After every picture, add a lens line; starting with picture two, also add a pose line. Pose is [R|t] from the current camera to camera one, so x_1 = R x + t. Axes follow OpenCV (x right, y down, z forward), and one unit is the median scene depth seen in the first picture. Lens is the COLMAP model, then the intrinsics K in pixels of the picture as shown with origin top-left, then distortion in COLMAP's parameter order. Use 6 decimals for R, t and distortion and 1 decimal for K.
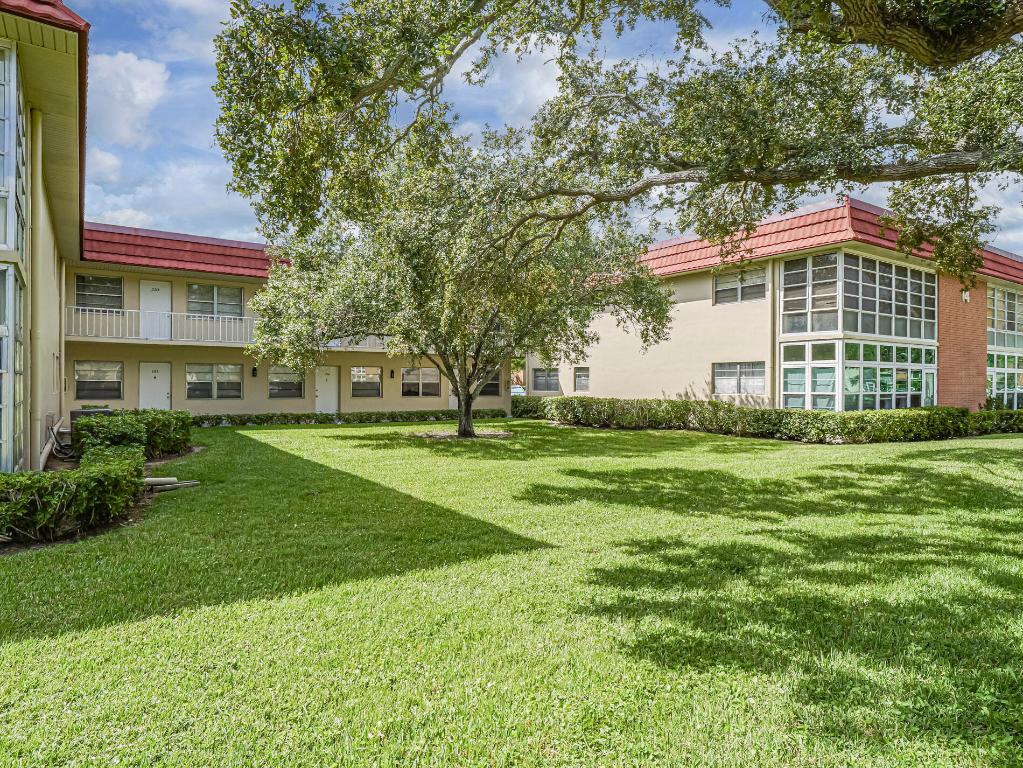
lens RADIAL K [[621.7, 0, 510.4], [0, 621.7, 383.4], [0, 0, 1]] dist [0.003392, 0.001758]
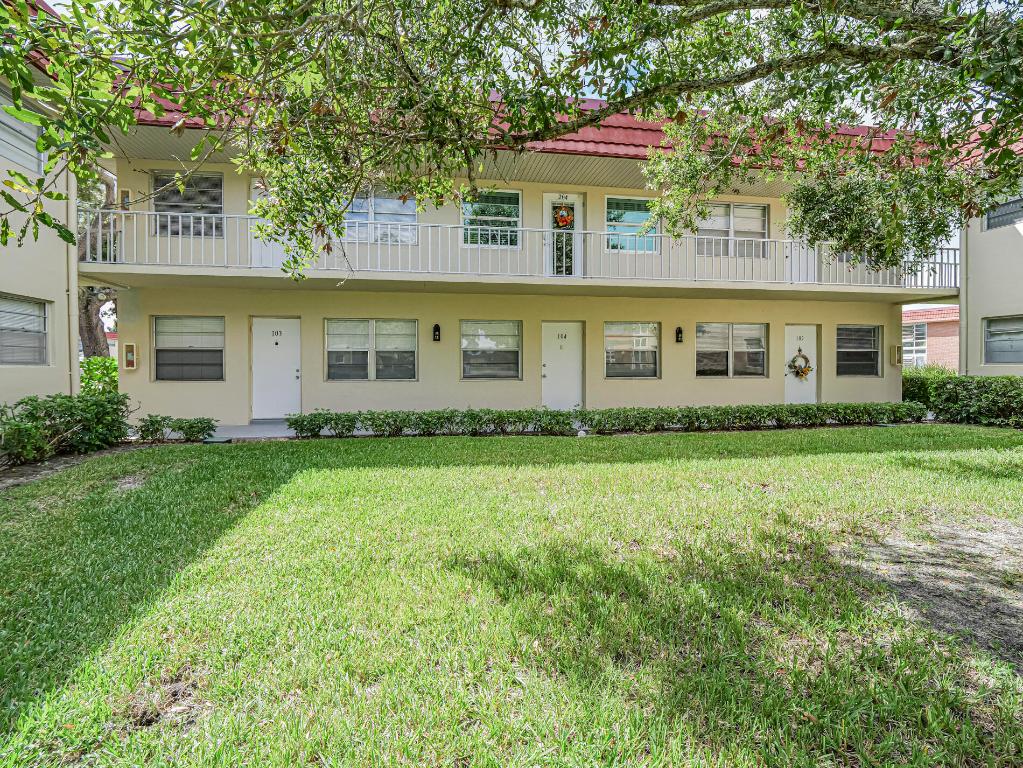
lens RADIAL K [[502.2, 0, 512.1], [0, 502.2, 384.9], [0, 0, 1]] dist [-0.014430, -0.000651]
pose [[0.911377, 0.011312, -0.411417, -0.160296], [0.006198, 0.999132, 0.041202, 0.010587], [0.411526, -0.040101, 0.910515, 0.610038]]
